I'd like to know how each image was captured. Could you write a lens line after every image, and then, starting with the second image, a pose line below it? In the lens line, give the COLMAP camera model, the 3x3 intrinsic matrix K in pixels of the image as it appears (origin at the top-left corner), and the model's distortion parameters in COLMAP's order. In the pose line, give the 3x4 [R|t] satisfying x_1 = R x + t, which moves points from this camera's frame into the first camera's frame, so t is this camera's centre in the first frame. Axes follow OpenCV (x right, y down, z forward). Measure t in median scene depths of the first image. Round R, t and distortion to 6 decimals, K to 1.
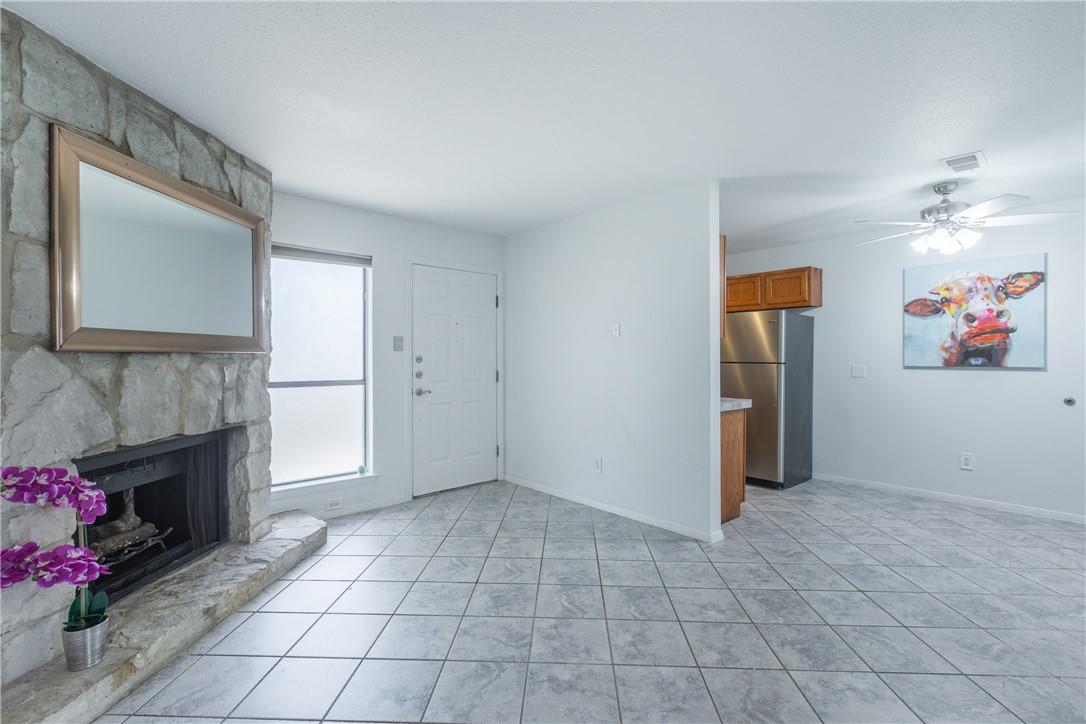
lens RADIAL K [[491.3, 0, 543.7], [0, 491.3, 359.4], [0, 0, 1]] dist [0.000075, 0.000521]
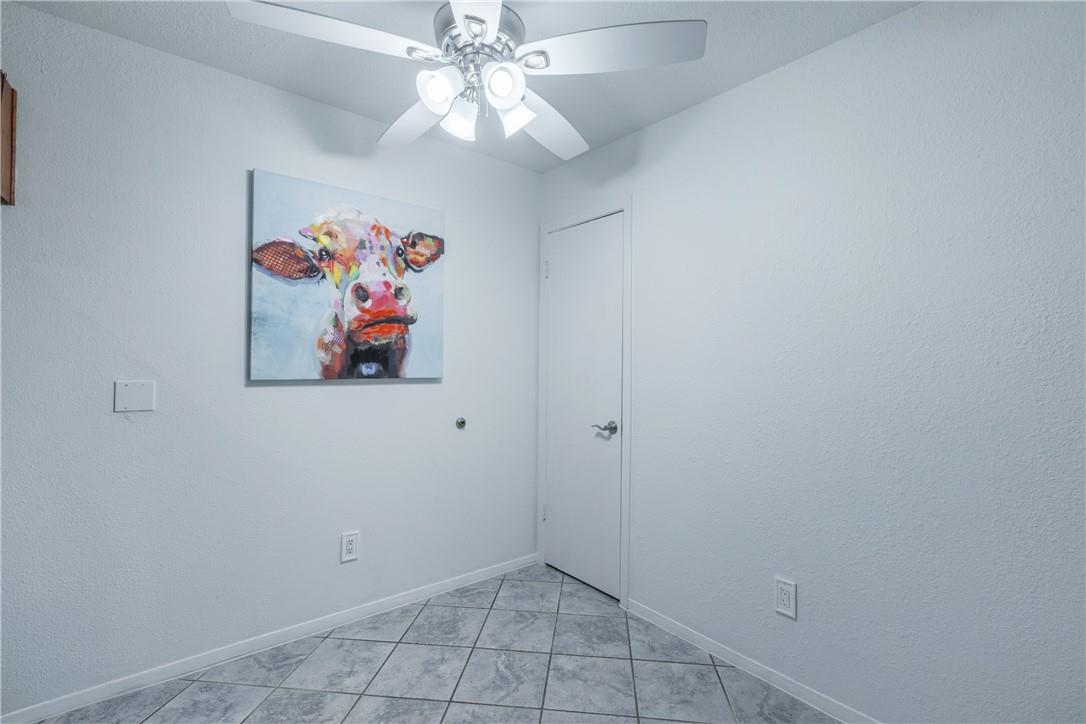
lens RADIAL K [[491.3, 0, 543.2], [0, 491.3, 365.5], [0, 0, 1]] dist [0.000075, 0.000521]
pose [[0.027368, 0.009442, 0.999581, 0.303700], [0.006916, 0.999930, -0.009634, 0.006608], [-0.999601, 0.007177, 0.027301, 0.773633]]
